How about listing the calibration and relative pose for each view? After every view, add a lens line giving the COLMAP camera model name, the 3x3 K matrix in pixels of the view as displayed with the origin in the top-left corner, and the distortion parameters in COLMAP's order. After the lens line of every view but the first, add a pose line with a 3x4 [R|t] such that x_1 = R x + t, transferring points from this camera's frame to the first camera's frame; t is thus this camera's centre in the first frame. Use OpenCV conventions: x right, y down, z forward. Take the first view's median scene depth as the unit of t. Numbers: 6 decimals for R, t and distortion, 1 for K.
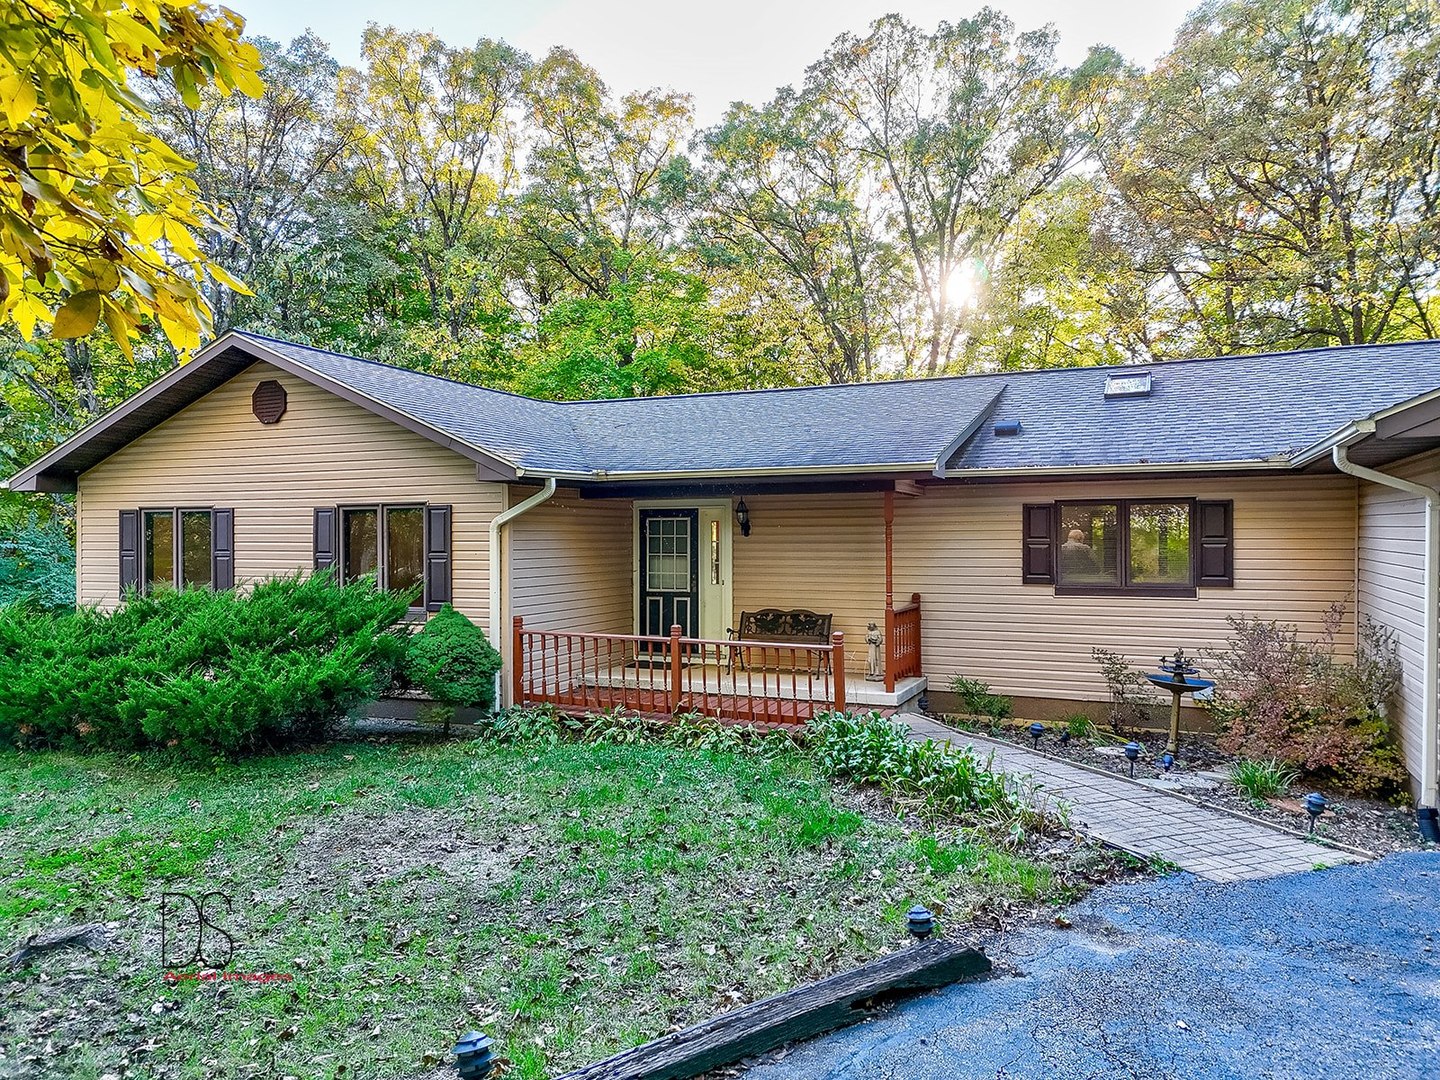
lens RADIAL K [[1007.9, 0, 720.0], [0, 1007.9, 540.0], [0, 0, 1]] dist [0.087179, -0.049924]
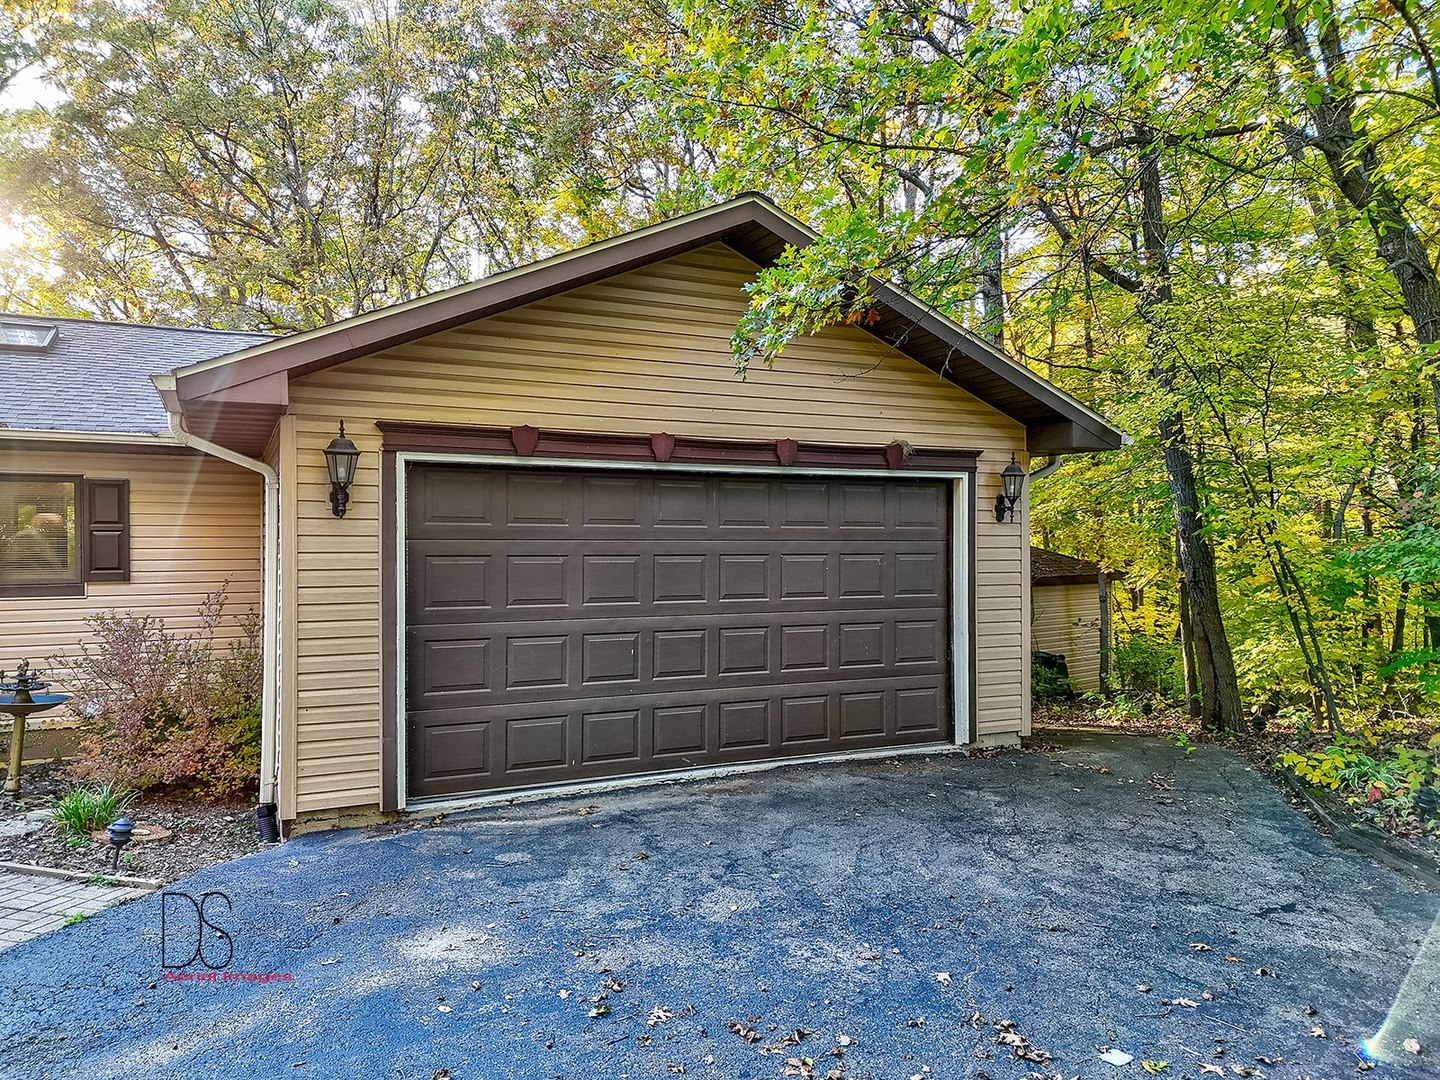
lens RADIAL K [[1007.9, 0, 720.0], [0, 1007.9, 540.0], [0, 0, 1]] dist [0.087179, -0.049924]
pose [[0.650390, 0.002190, 0.759598, 0.146561], [0.001073, 0.999992, -0.003801, 0.013453], [-0.759600, 0.003287, 0.650382, 0.051340]]
